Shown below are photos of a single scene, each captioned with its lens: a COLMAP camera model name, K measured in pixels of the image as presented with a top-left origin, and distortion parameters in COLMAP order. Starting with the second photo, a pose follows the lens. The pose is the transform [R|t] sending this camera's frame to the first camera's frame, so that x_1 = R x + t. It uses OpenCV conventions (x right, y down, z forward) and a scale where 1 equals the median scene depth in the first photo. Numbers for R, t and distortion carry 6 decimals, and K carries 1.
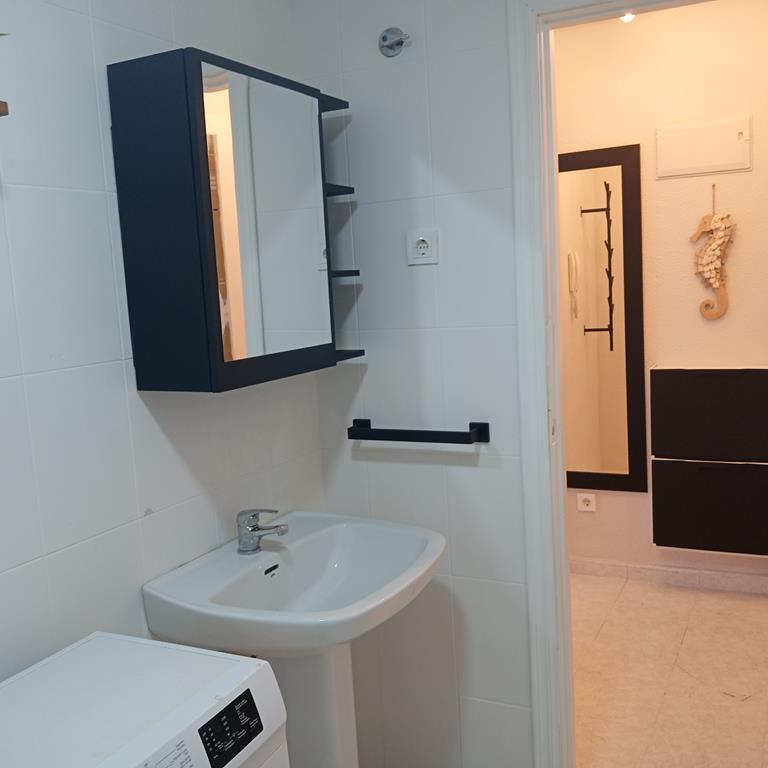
lens RADIAL K [[815.2, 0, 387.0], [0, 815.2, 383.9], [0, 0, 1]] dist [0.138193, -0.323345]
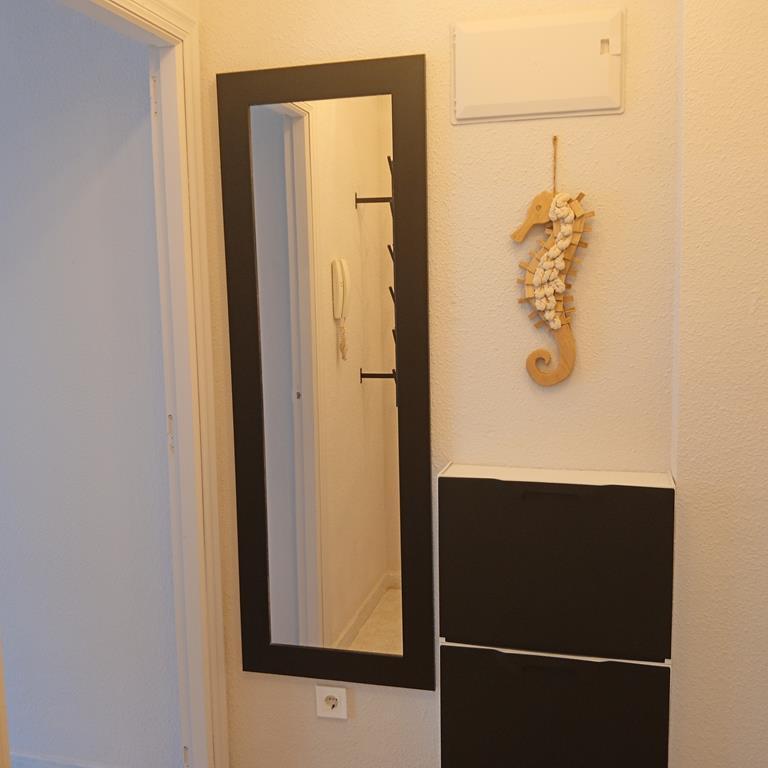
lens RADIAL K [[815.2, 0, 387.0], [0, 815.2, 383.9], [0, 0, 1]] dist [0.138193, -0.323345]
pose [[0.976622, 0.017709, 0.214234, 0.174150], [-0.013797, 0.999710, -0.019742, -0.067519], [-0.214521, 0.016324, 0.976583, 0.495956]]
